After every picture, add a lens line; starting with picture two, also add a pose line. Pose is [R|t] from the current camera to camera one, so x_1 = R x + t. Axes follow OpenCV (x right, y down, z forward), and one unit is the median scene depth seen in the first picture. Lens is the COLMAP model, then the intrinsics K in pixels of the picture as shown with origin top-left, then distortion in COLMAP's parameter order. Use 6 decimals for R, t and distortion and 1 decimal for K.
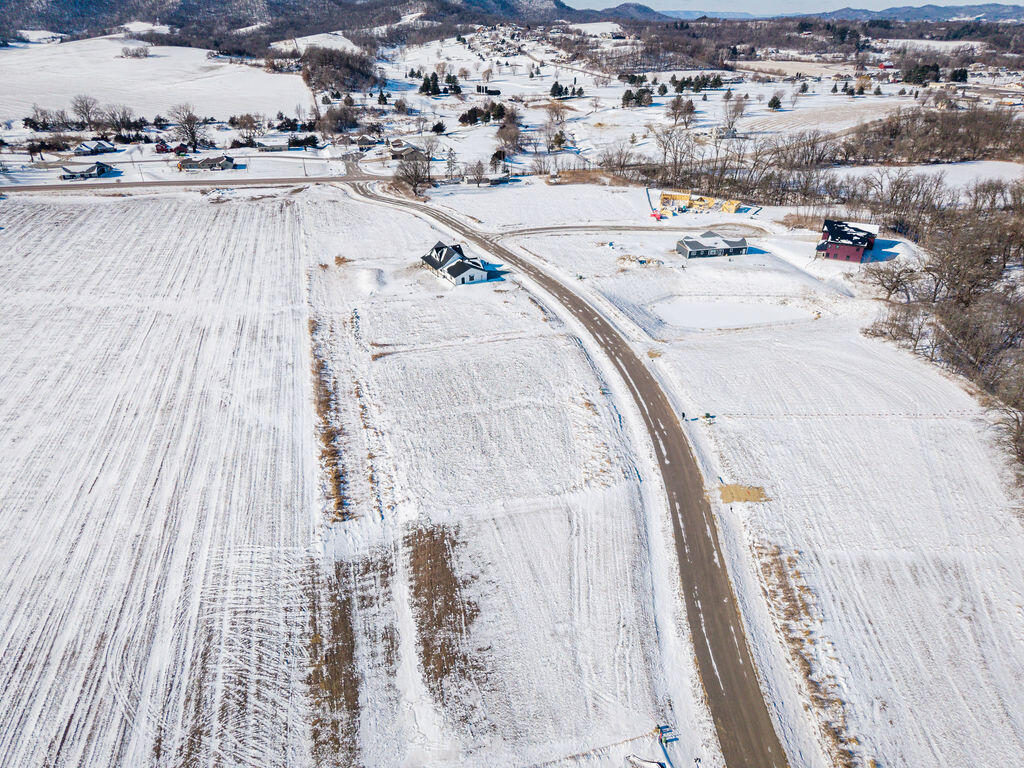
lens RADIAL K [[688.8, 0, 513.4], [0, 688.8, 386.2], [0, 0, 1]] dist [0.009271, -0.010345]
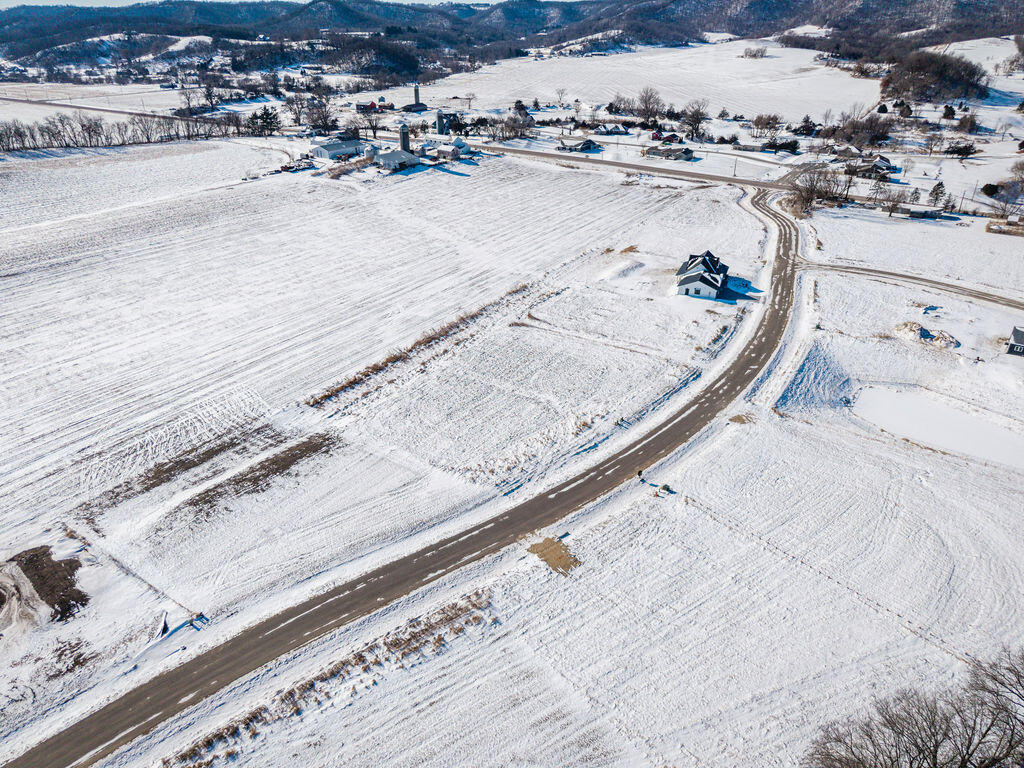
lens RADIAL K [[688.8, 0, 512.9], [0, 688.8, 387.7], [0, 0, 1]] dist [0.009271, -0.010345]
pose [[0.648437, 0.351268, -0.675382, 0.737792], [-0.352962, 0.924784, 0.142102, -0.131927], [0.674498, 0.146240, 0.723648, 0.274656]]
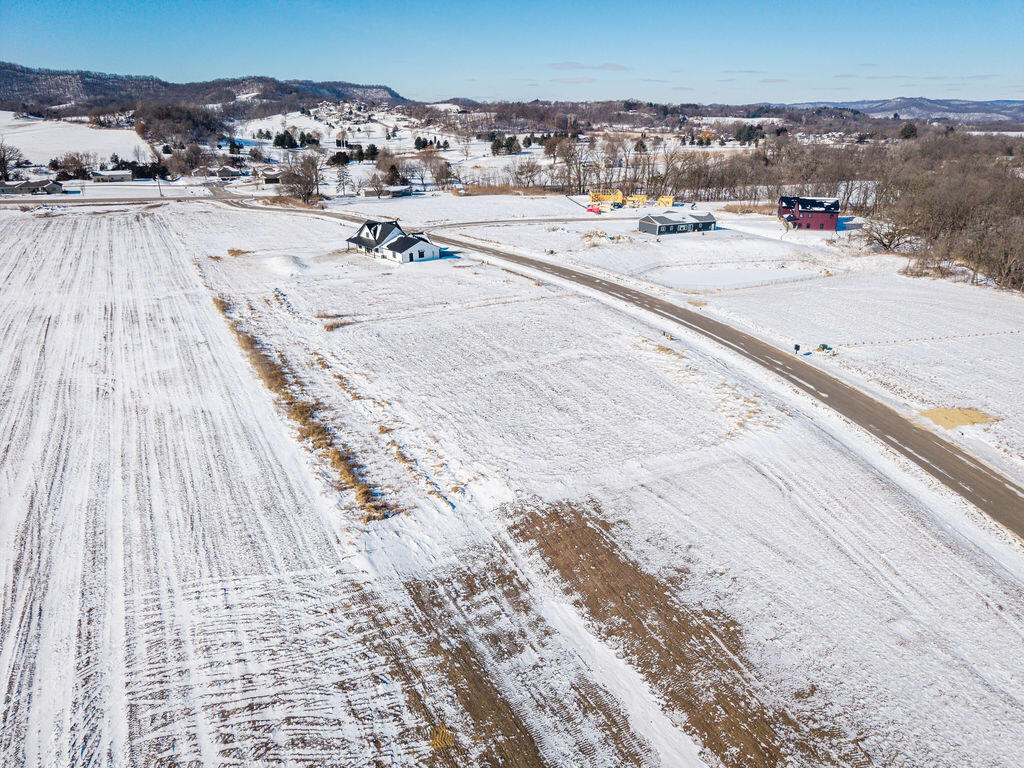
lens RADIAL K [[688.8, 0, 513.3], [0, 688.8, 385.8], [0, 0, 1]] dist [0.009271, -0.010345]
pose [[0.974543, -0.079672, 0.209567, -0.218890], [0.103944, 0.988761, -0.107463, 0.139280], [-0.198650, 0.126510, 0.971871, 0.379280]]
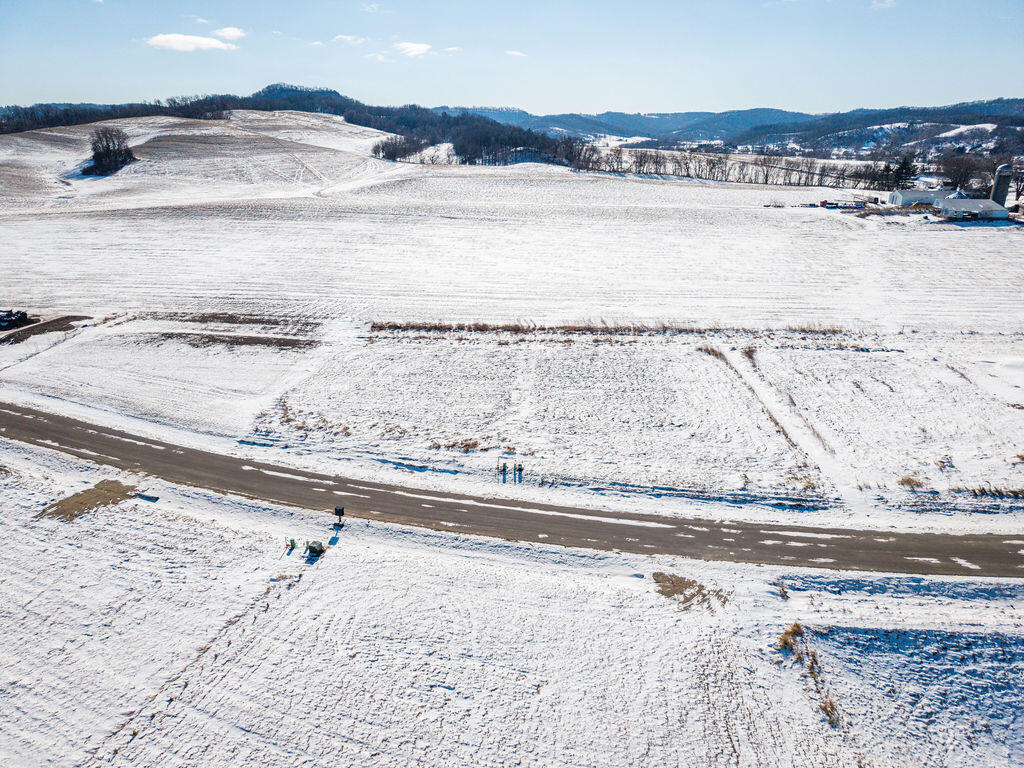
lens RADIAL K [[688.8, 0, 511.9], [0, 688.8, 386.2], [0, 0, 1]] dist [0.009271, -0.010345]
pose [[-0.316403, 0.323746, -0.891671, 0.637583], [-0.455422, 0.772714, 0.442158, -0.298354], [0.832154, 0.545987, -0.097048, 1.176608]]
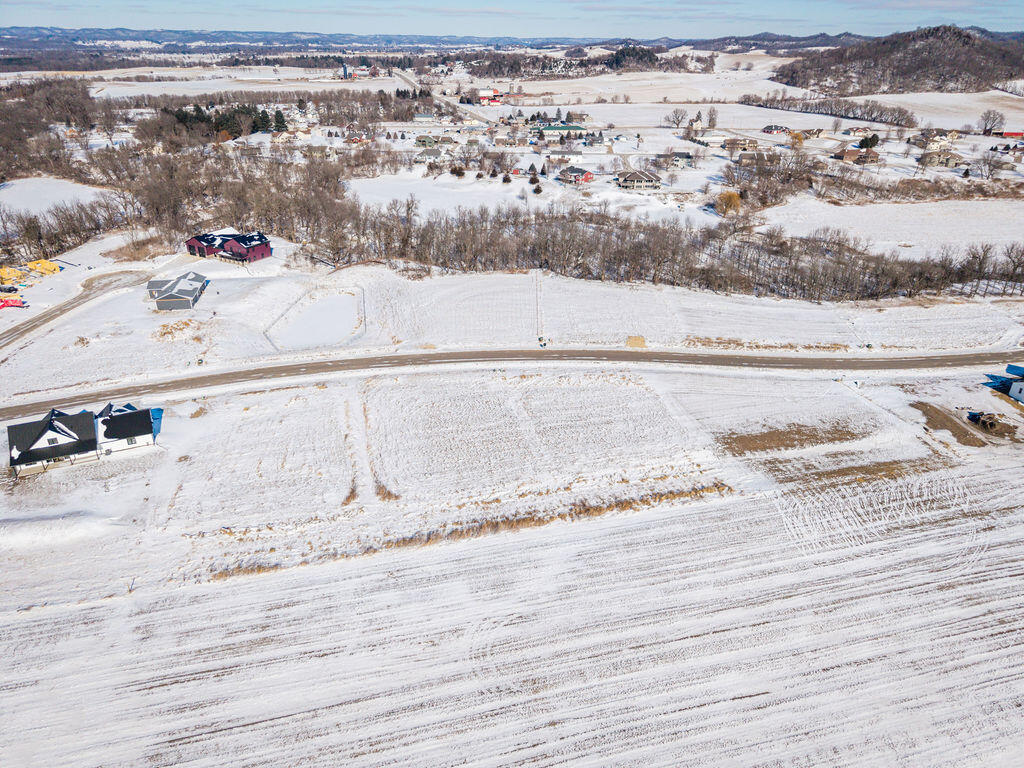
lens RADIAL K [[688.8, 0, 513.0], [0, 688.8, 379.5], [0, 0, 1]] dist [0.009271, -0.010345]
pose [[0.016683, -0.437438, 0.899094, -1.022443], [0.463629, 0.800088, 0.380666, -0.458848], [-0.885872, 0.410496, 0.216157, 0.860323]]
